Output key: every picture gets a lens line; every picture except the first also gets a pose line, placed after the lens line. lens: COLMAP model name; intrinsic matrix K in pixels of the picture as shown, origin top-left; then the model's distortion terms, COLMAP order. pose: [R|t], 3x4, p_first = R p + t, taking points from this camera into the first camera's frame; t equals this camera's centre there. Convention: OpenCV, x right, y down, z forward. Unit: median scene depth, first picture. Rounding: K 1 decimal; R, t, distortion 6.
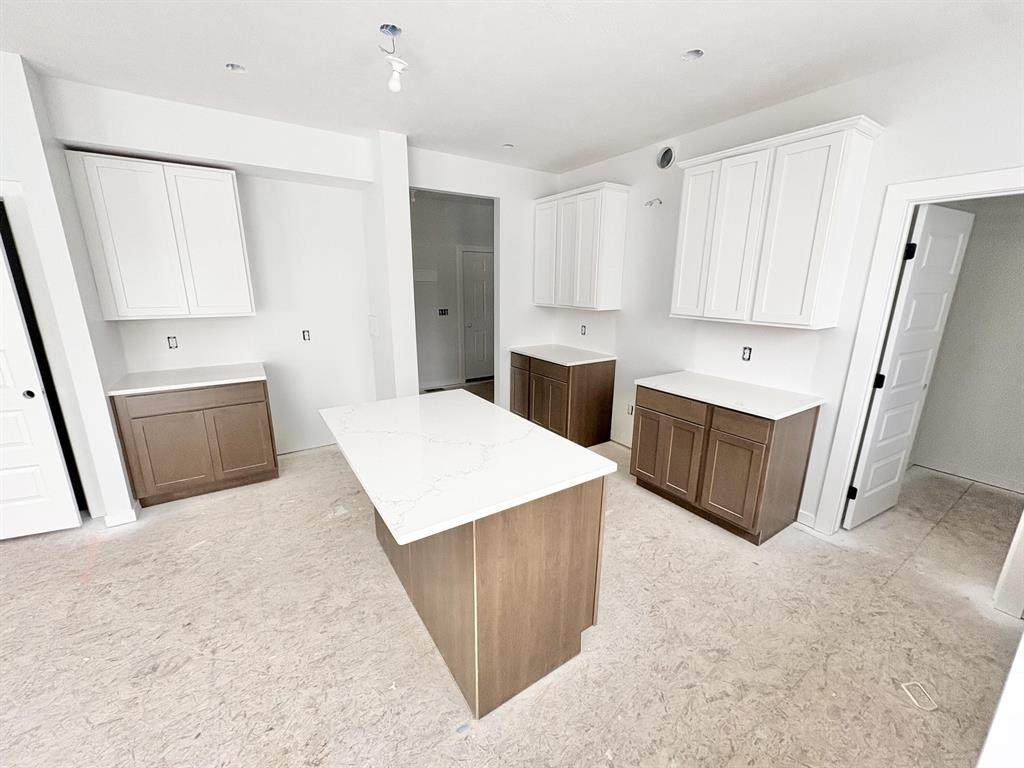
lens RADIAL K [[407.5, 0, 512.0], [0, 407.5, 384.0], [0, 0, 1]] dist [0.000954, 0.000154]
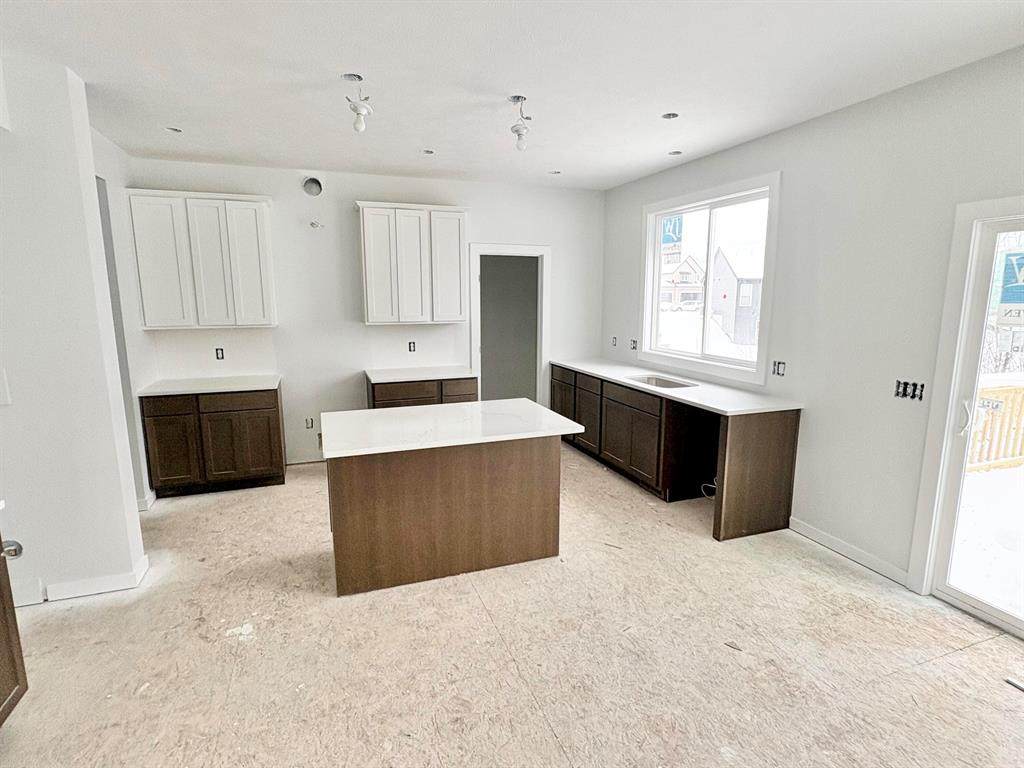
lens RADIAL K [[537.3, 0, 512.0], [0, 537.3, 384.0], [0, 0, 1]] dist [-0.002645, 0.000275]
pose [[0.222474, -0.176365, 0.958854, -1.234378], [0.238148, 0.963540, 0.121971, -0.102979], [-0.945405, 0.201213, 0.256363, 0.271713]]
